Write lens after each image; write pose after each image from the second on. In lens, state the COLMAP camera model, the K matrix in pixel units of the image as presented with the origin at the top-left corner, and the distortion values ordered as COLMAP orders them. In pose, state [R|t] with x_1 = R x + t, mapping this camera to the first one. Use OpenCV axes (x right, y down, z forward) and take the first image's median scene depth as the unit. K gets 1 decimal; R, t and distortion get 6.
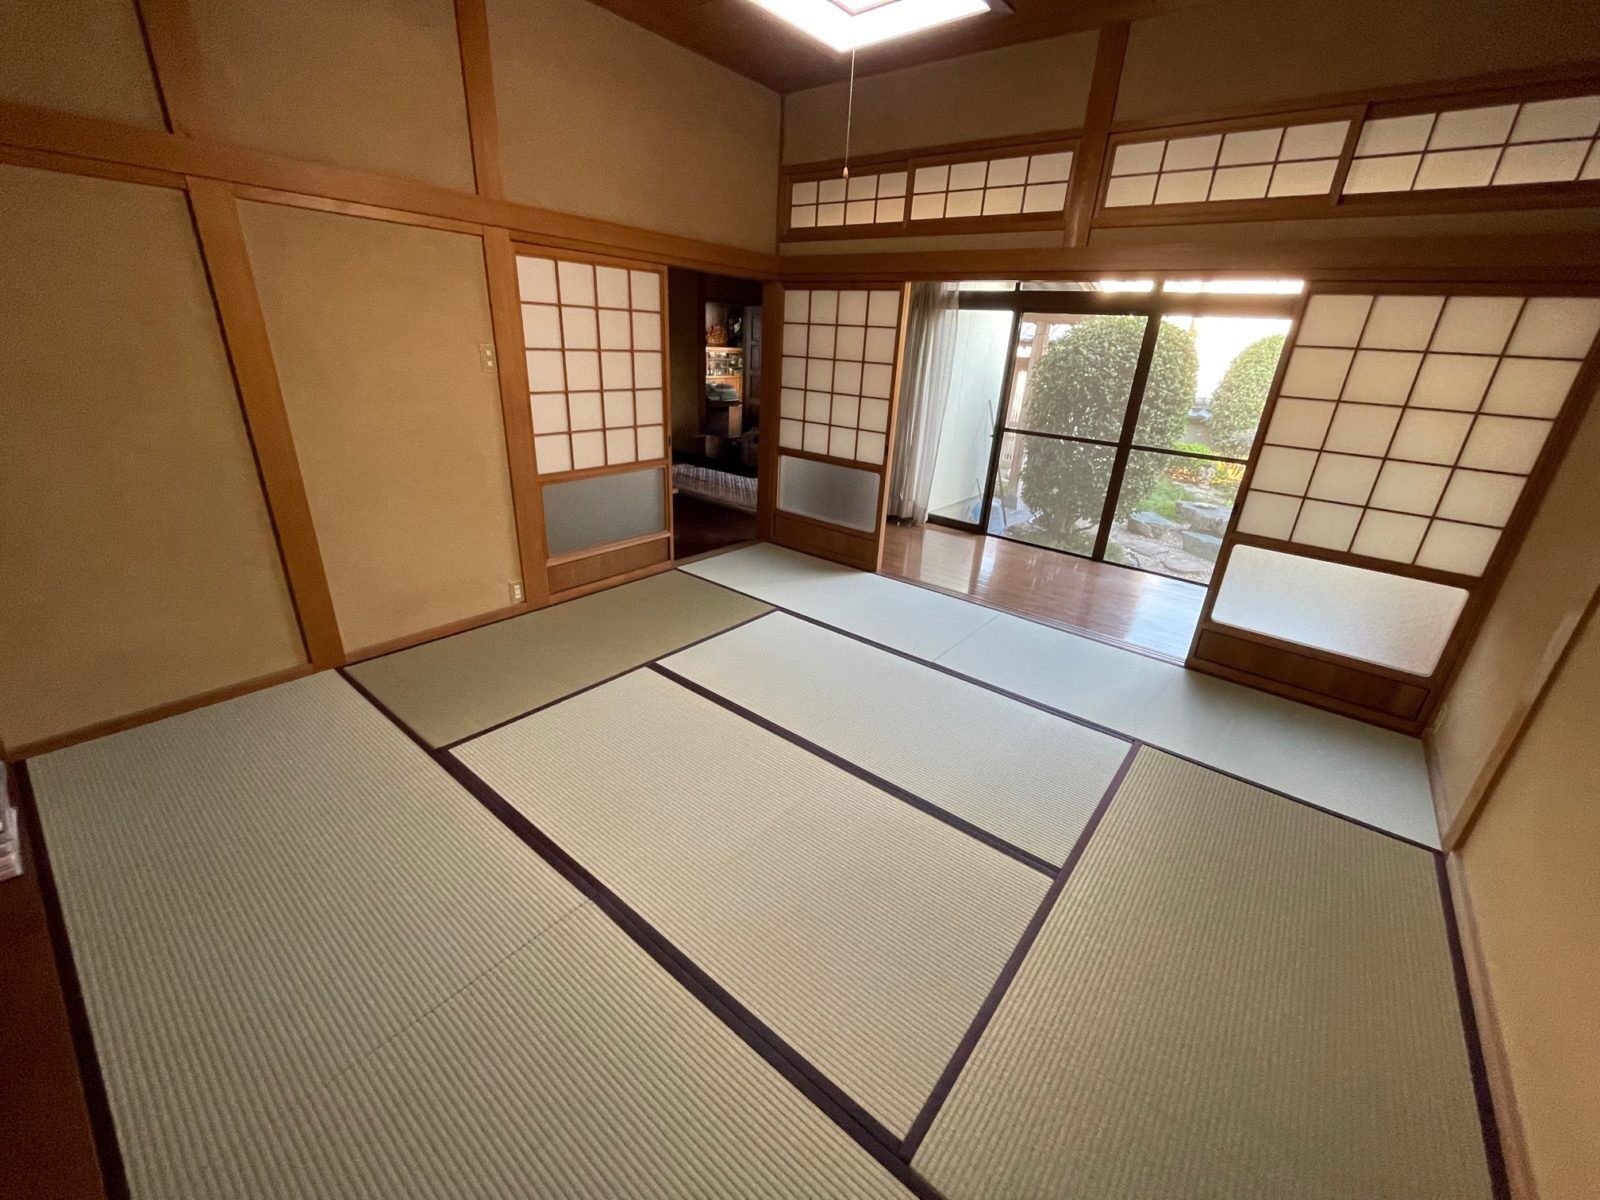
lens RADIAL K [[645.2, 0, 804.2], [0, 645.2, 596.9], [0, 0, 1]] dist [0.000402, 0.000452]
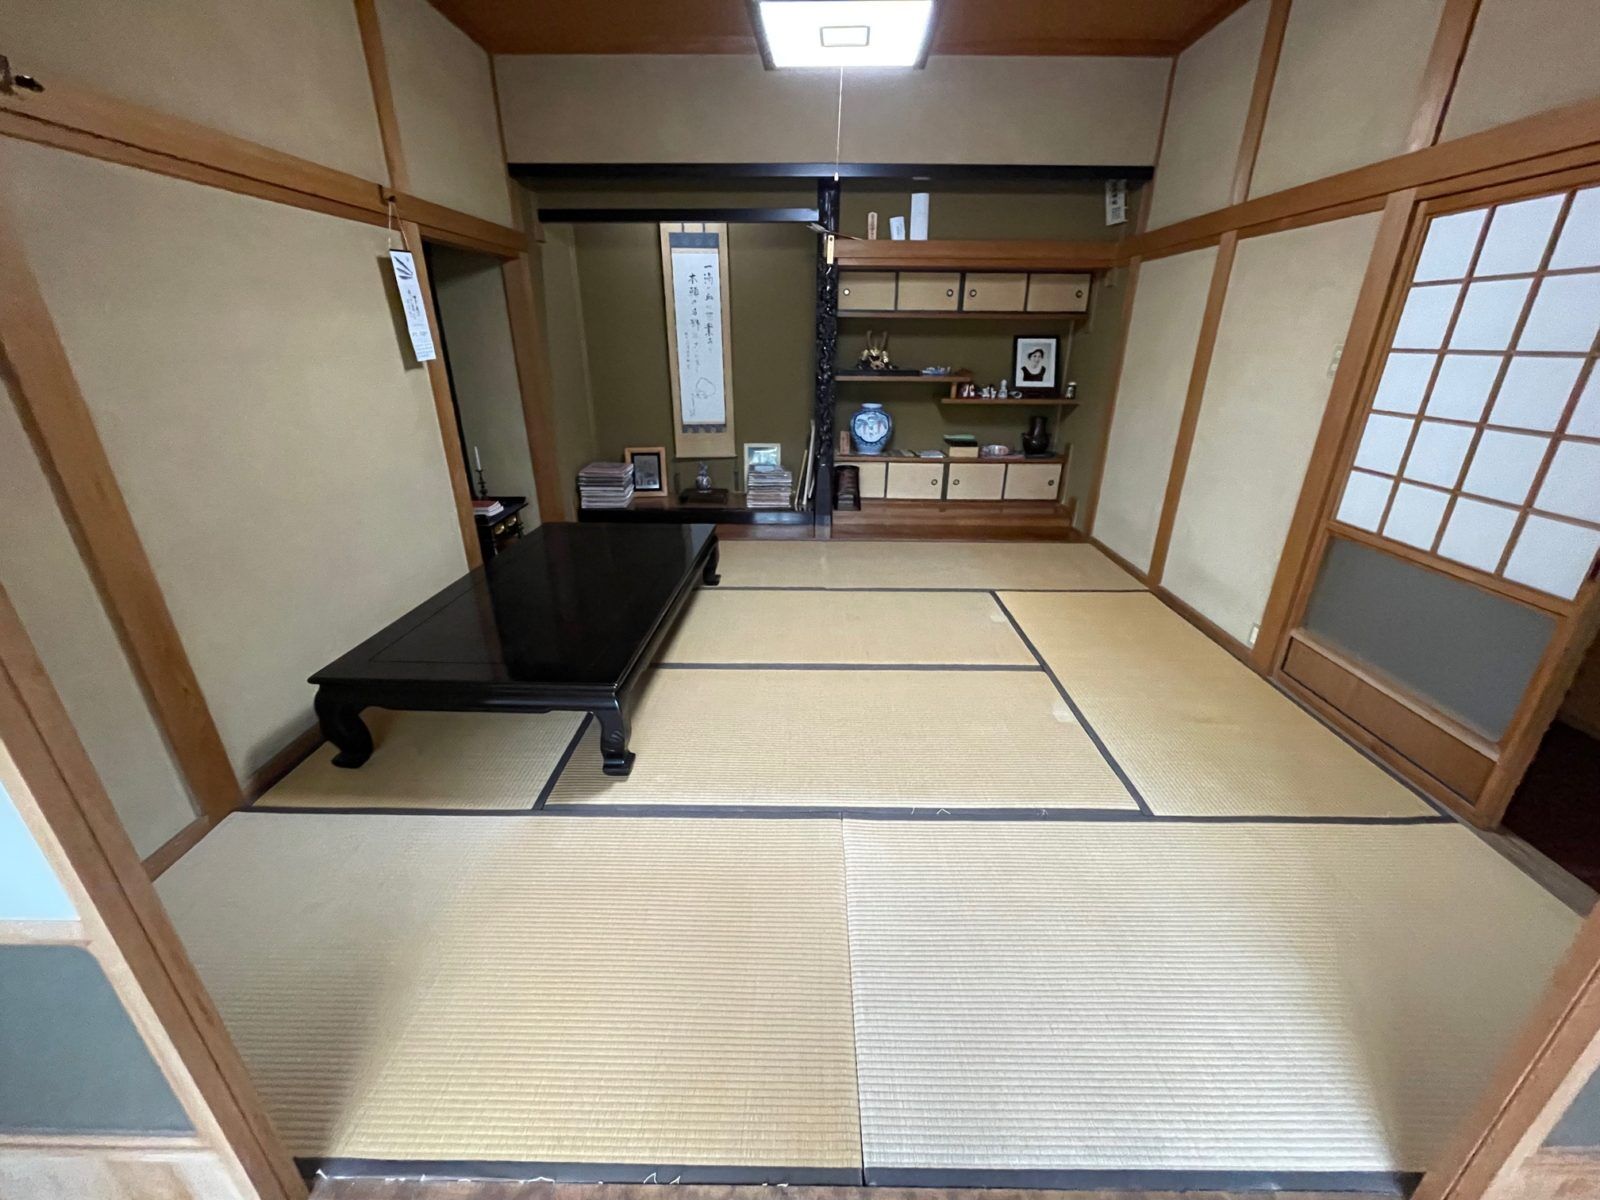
lens RADIAL K [[645.2, 0, 804.2], [0, 645.2, 596.9], [0, 0, 1]] dist [0.000402, 0.000452]
pose [[-0.785045, 0.182017, -0.592093, 0.546055], [-0.273187, 0.756140, 0.594661, -0.412188], [0.555944, 0.628588, -0.543879, 1.164140]]
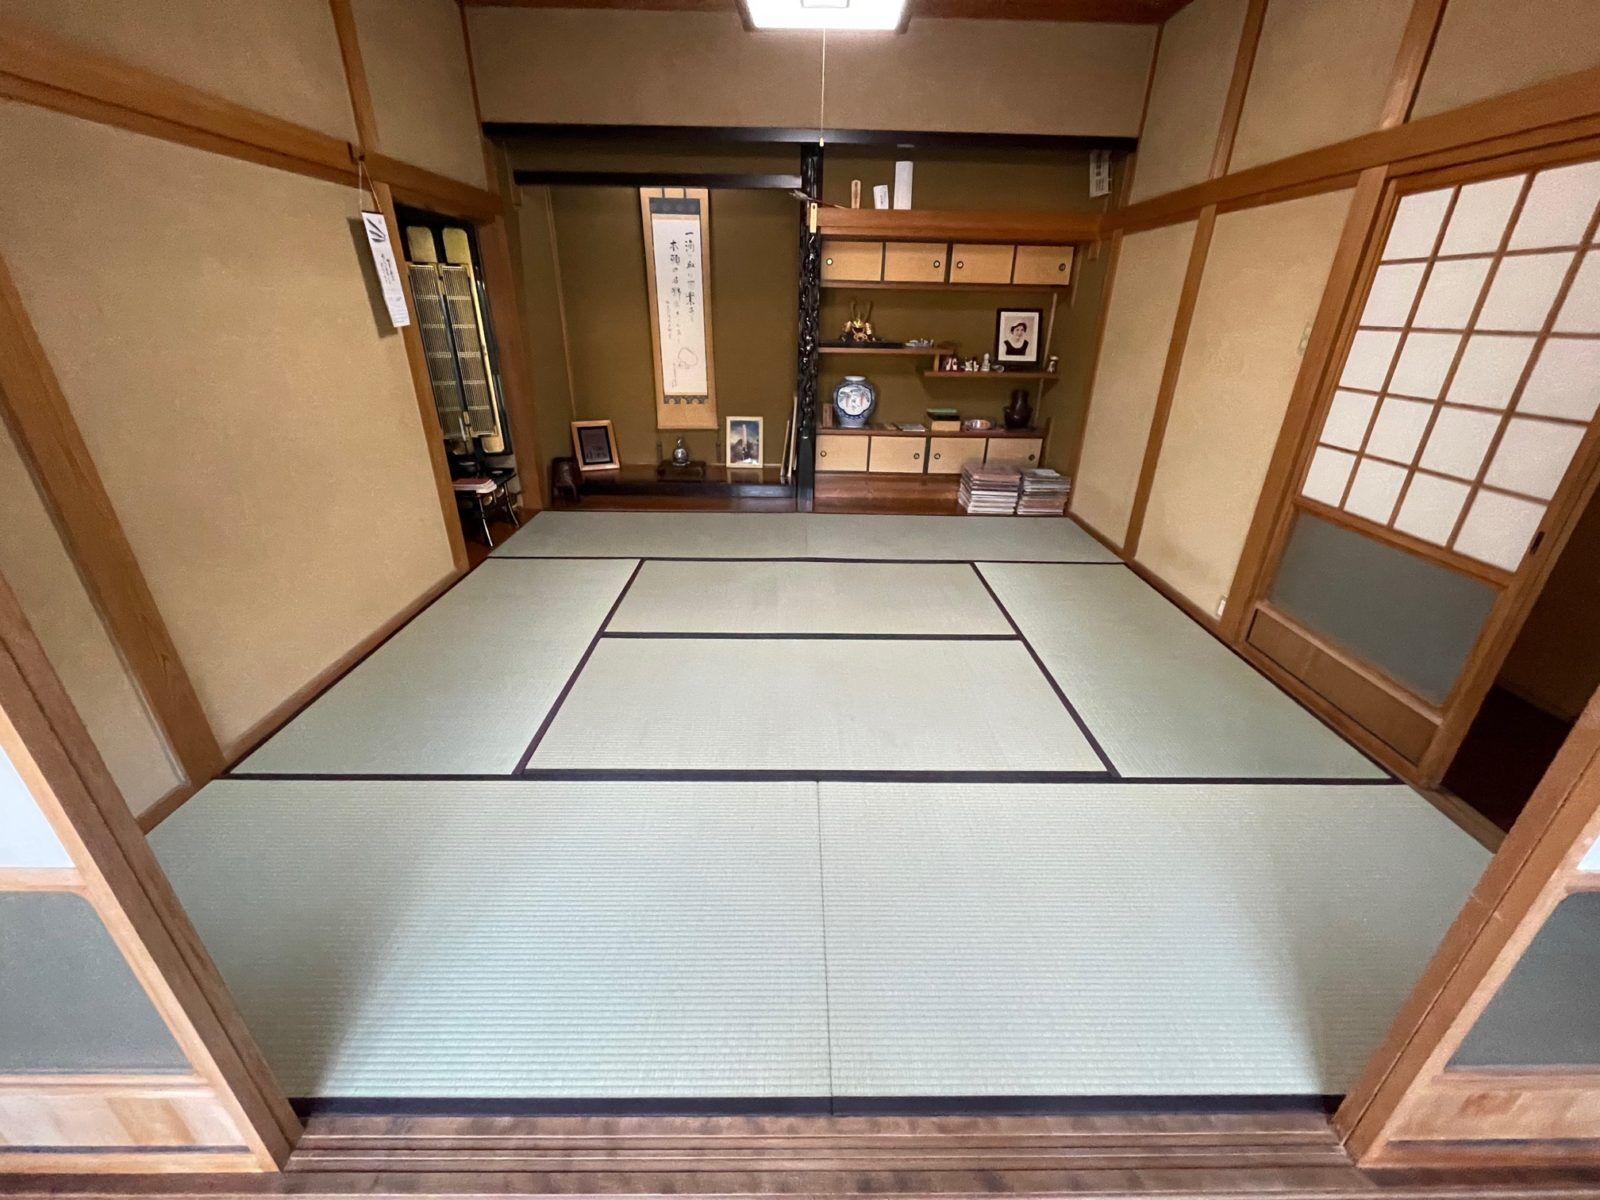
lens RADIAL K [[645.2, 0, 804.2], [0, 645.2, 596.9], [0, 0, 1]] dist [0.000402, 0.000452]
pose [[-0.771988, 0.202452, -0.602534, 0.548695], [-0.289422, 0.732003, 0.616771, -0.417201], [0.565923, 0.650527, -0.506503, 1.177698]]
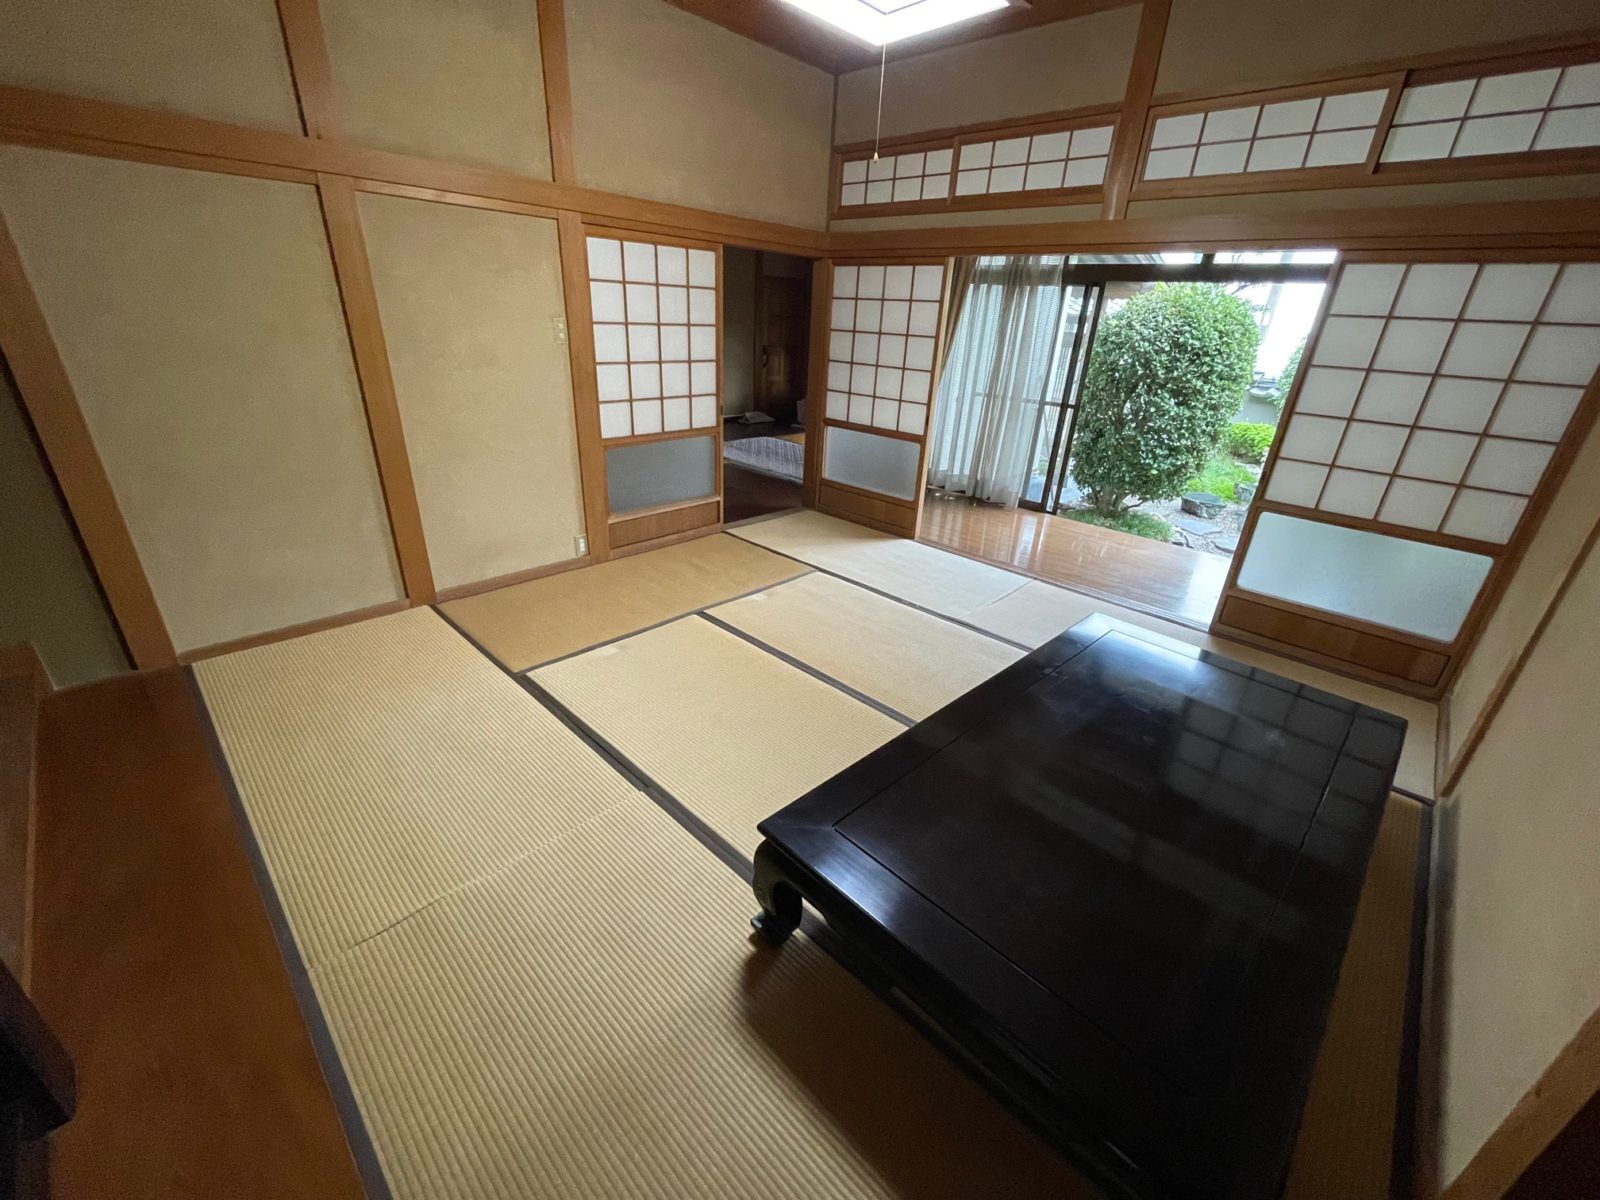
lens RADIAL K [[645.2, 0, 804.2], [0, 645.2, 596.9], [0, 0, 1]] dist [0.000402, 0.000452]
pose [[0.996446, 0.028767, -0.079171, 0.026890], [-0.026556, 0.999231, 0.028839, 0.041168], [0.079939, -0.026635, 0.996444, -0.079223]]
